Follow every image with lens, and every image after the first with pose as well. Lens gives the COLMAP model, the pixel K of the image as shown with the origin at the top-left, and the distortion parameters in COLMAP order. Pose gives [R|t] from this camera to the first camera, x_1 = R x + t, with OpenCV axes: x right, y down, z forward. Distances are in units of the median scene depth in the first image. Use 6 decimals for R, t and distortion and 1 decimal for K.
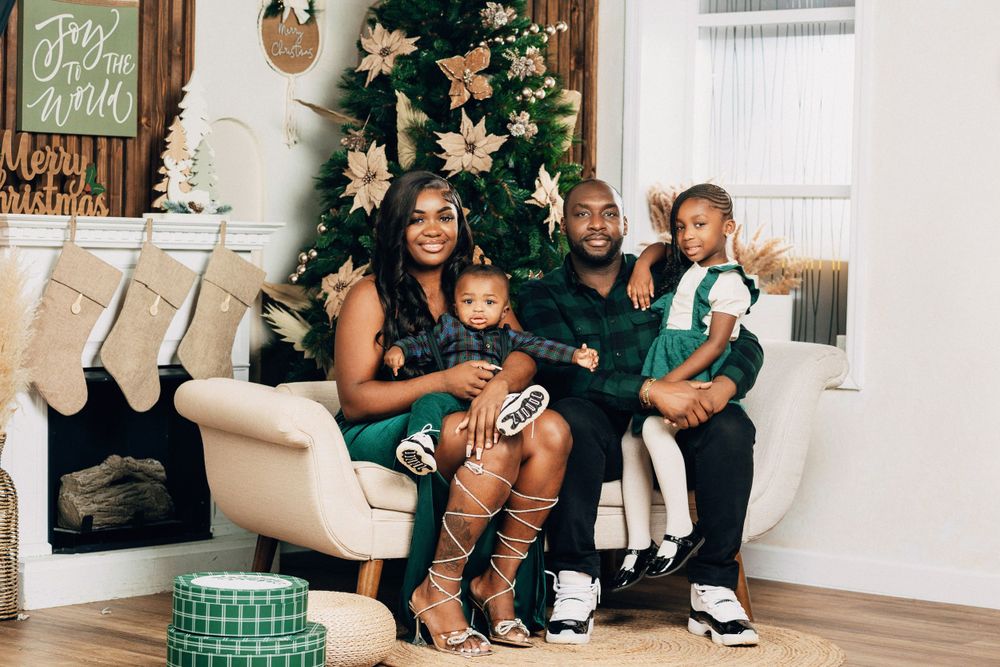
lens RADIAL K [[2582.2, 0, 503.2], [0, 2582.2, 323.5], [0, 0, 1]] dist [-0.000511, 0.000000]
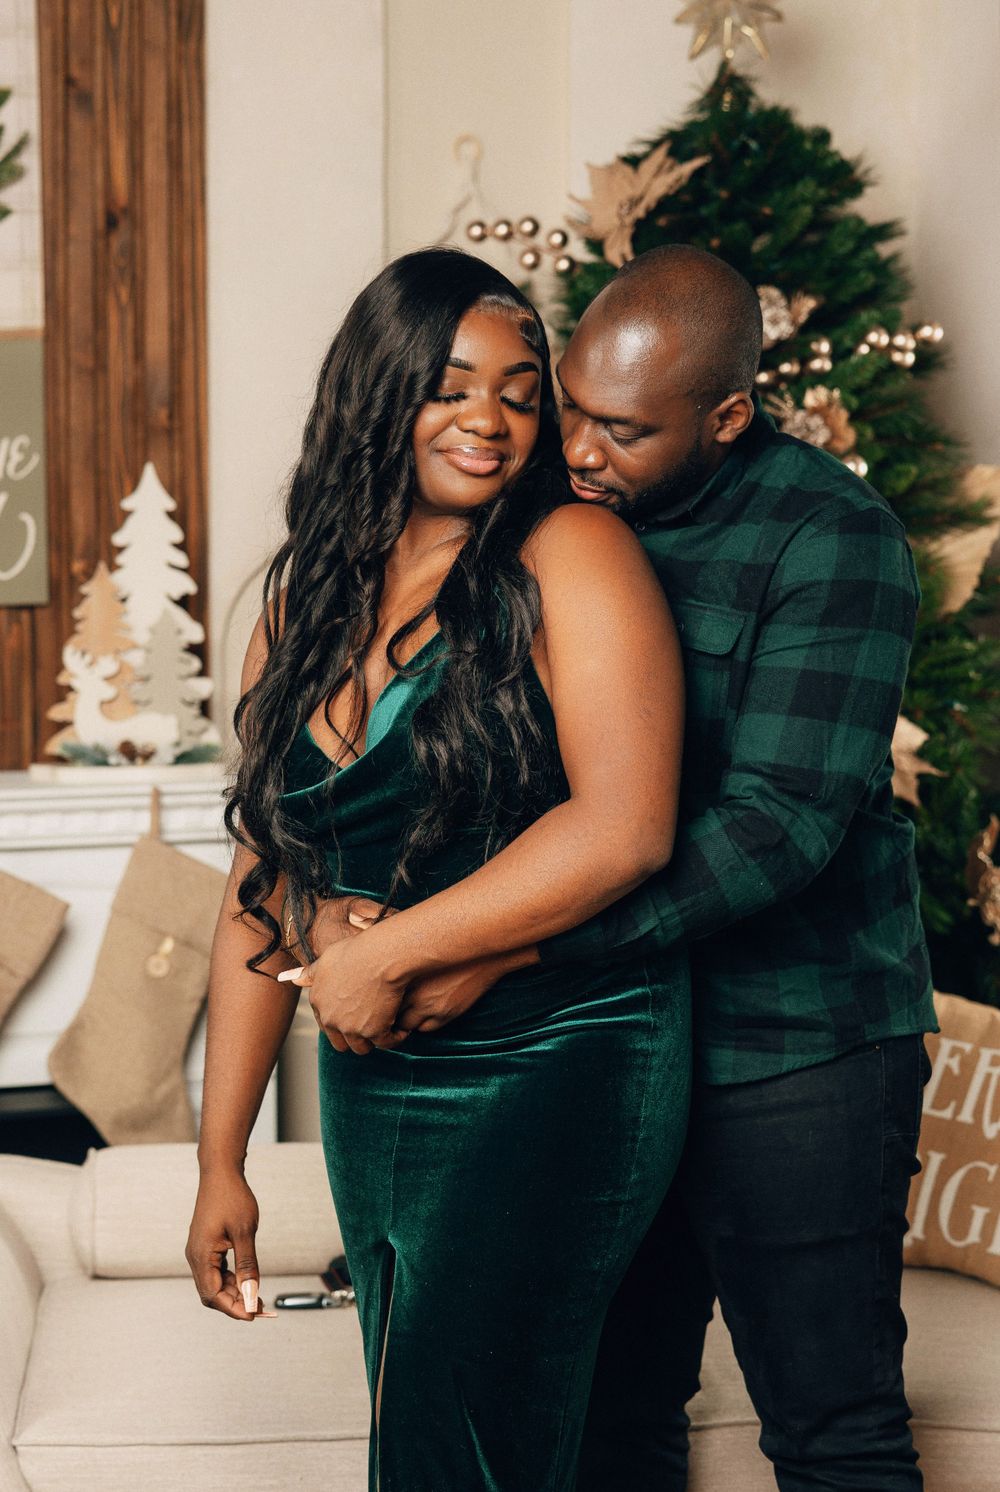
lens RADIAL K [[3852.6, 0, 506.6], [0, 3852.6, 729.4], [0, 0, 1]] dist [-0.000511, 0.000000]
pose [[0.884542, 0.008063, -0.466392, 0.283806], [0.008603, 0.999399, 0.033595, -0.074123], [0.466382, -0.033729, 0.883940, 0.402895]]
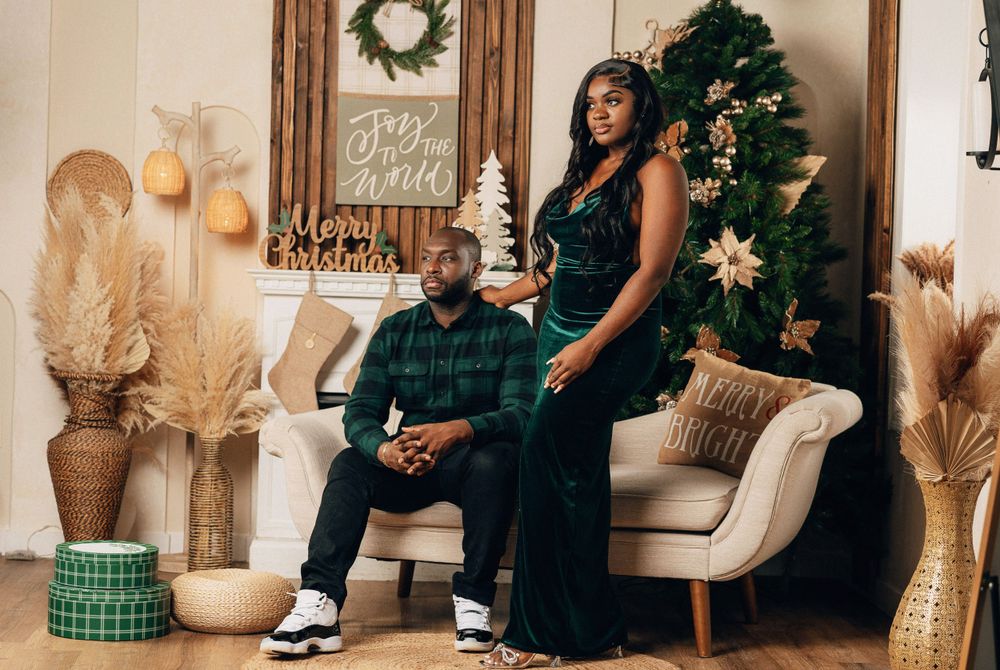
lens RADIAL K [[2582.2, 0, 512.3], [0, 2582.2, 302.4], [0, 0, 1]] dist [-0.000511, 0.000000]
pose [[0.678466, 0.012776, -0.734521, 0.784261], [-0.036266, 0.999212, -0.016118, -0.009168], [0.733736, 0.037573, 0.678395, 0.205650]]
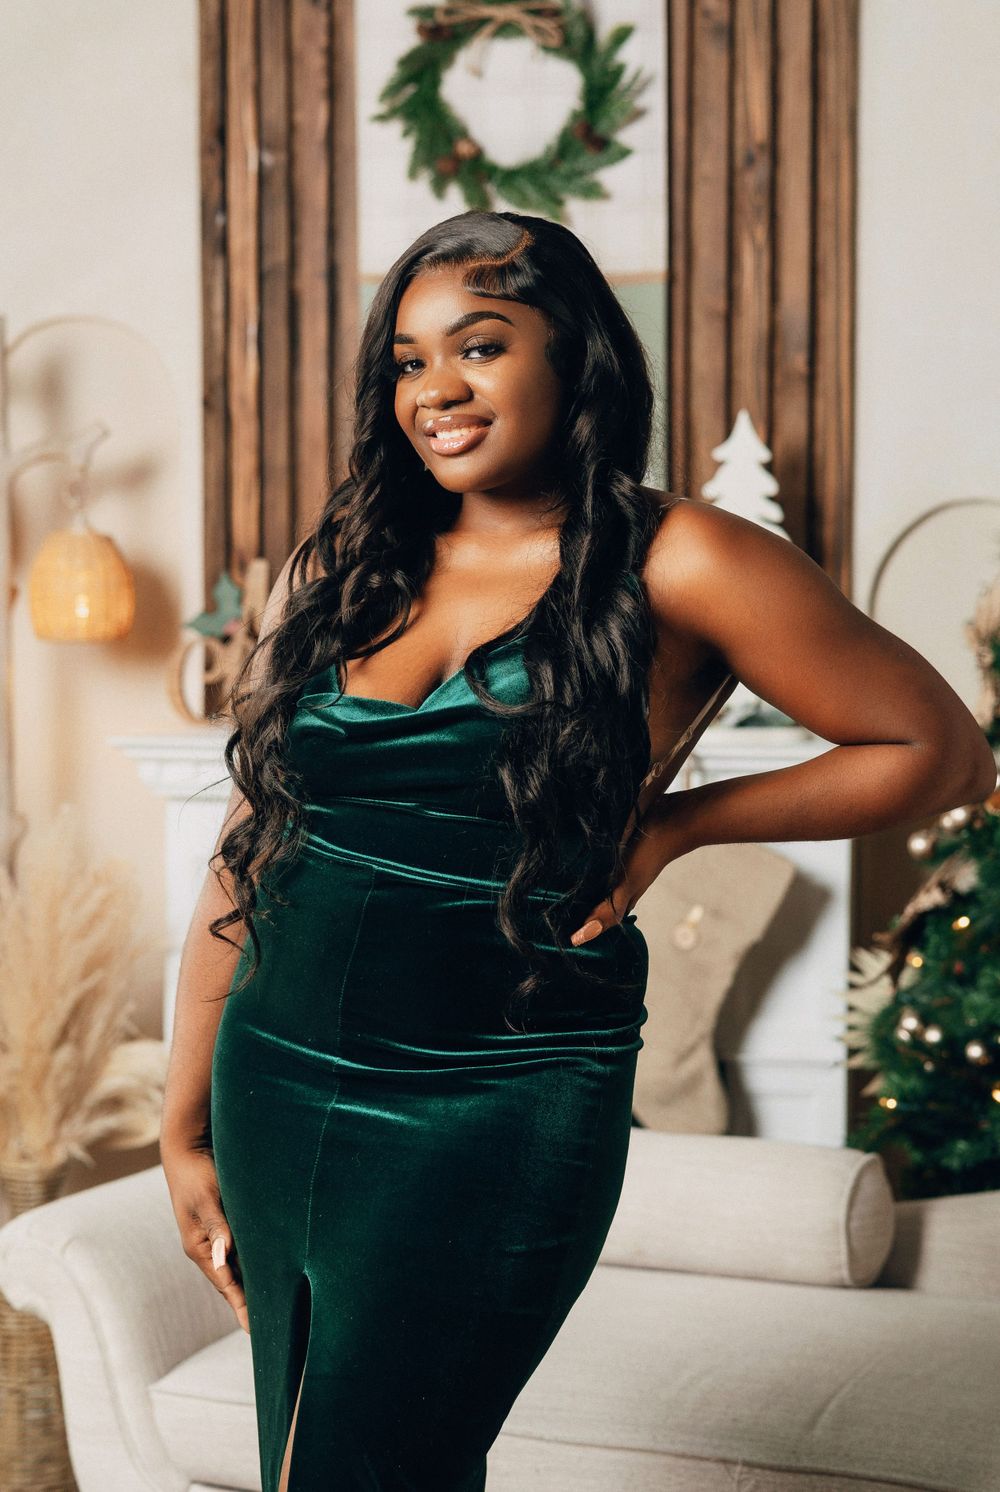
lens RADIAL K [[3852.6, 0, 515.2], [0, 3852.6, 710.4], [0, 0, 1]] dist [-0.000511, 0.000000]
pose [[0.528934, 0.044309, -0.847505, 0.457186], [-0.016208, 0.998981, 0.042113, -0.075126], [0.848508, -0.008539, 0.529113, 0.616501]]
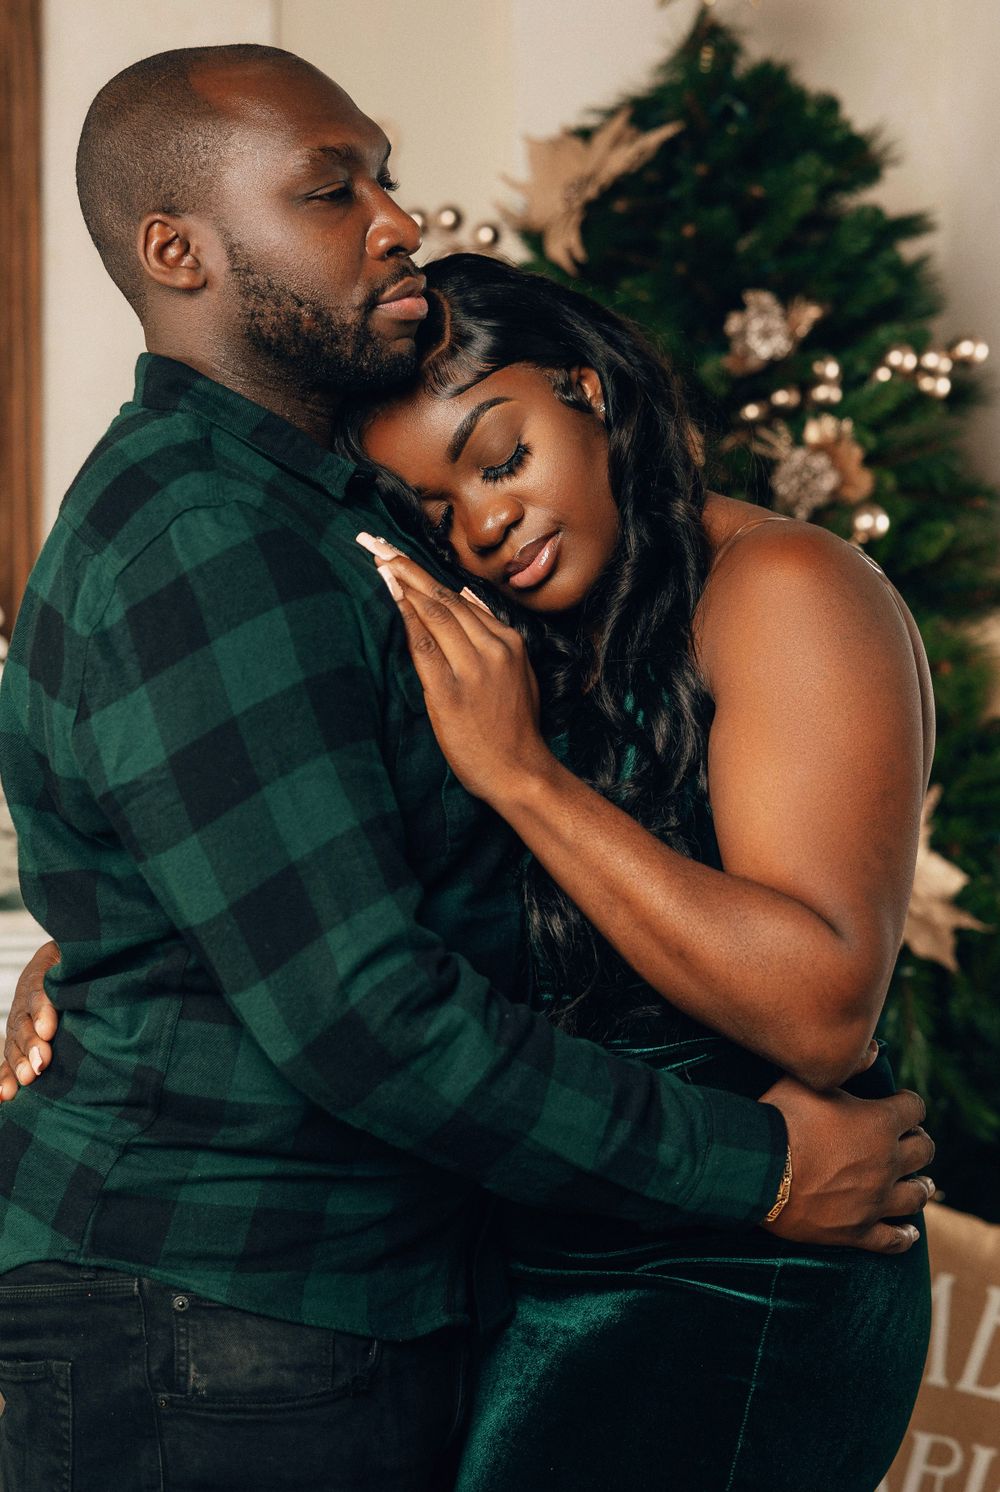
lens RADIAL K [[3852.6, 0, 647.7], [0, 3852.6, 709.9], [0, 0, 1]] dist [-0.000511, 0.000000]
pose [[0.898185, -0.013293, -0.439417, 0.218830], [0.006890, 0.999846, -0.016163, -0.063692], [0.439564, 0.011490, 0.898138, 0.561083]]
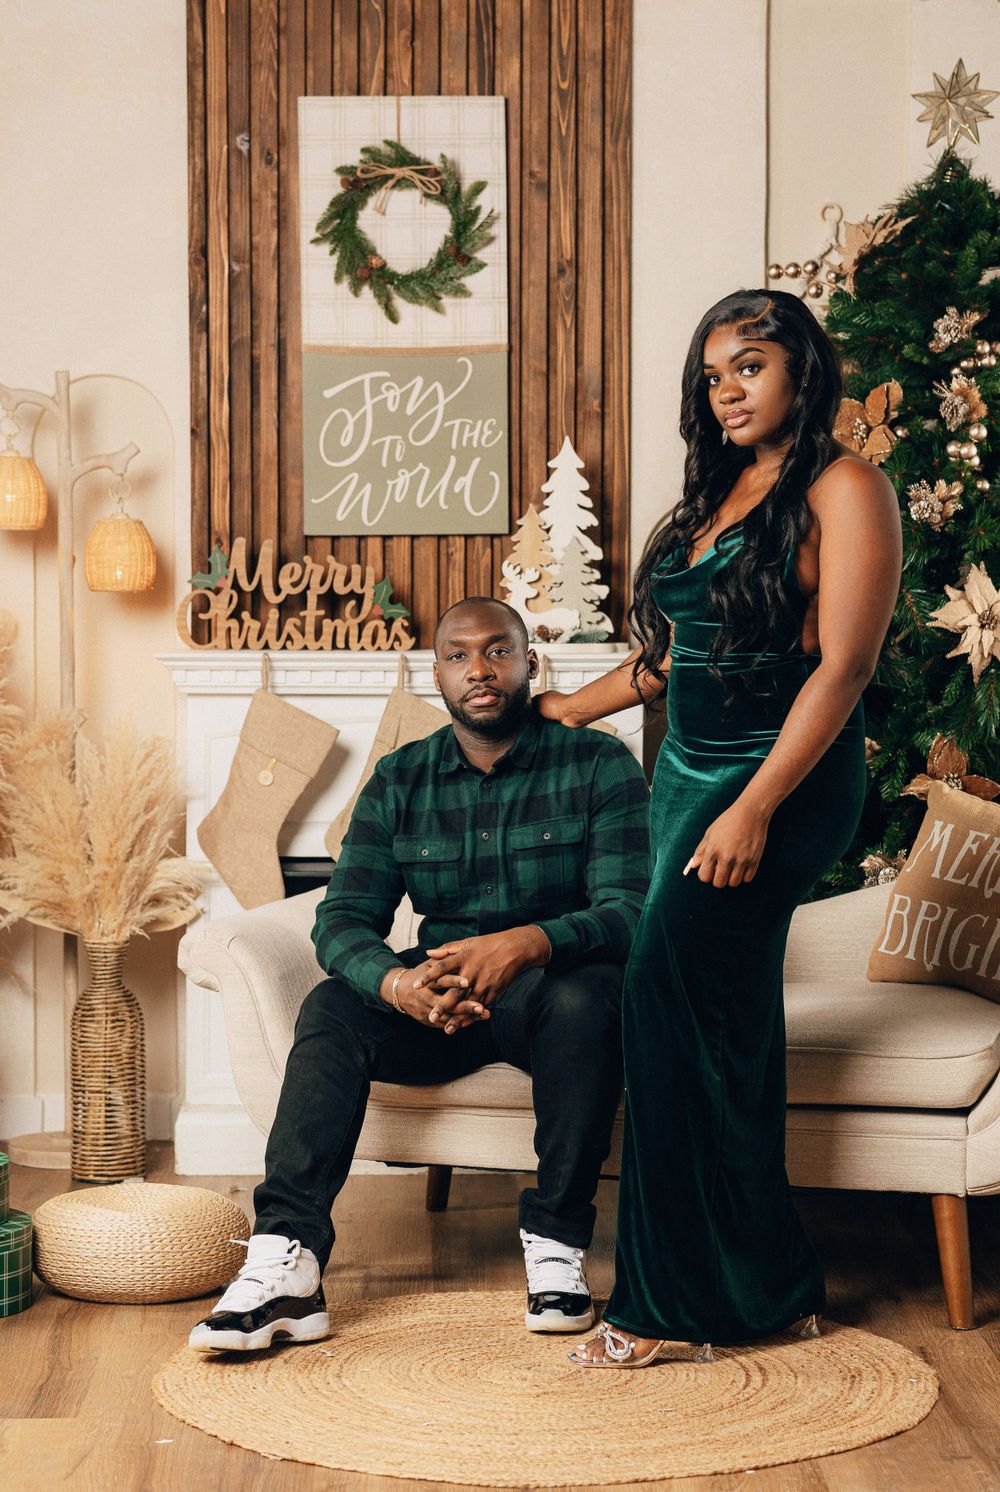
lens RADIAL K [[3852.6, 0, 481.8], [0, 3852.6, 702.9], [0, 0, 1]] dist [-0.000511, 0.000000]
pose [[0.654925, 0.014753, -0.755550, 0.674485], [-0.007712, 0.999888, 0.012839, -0.040084], [0.755654, -0.002582, 0.654965, 0.305228]]
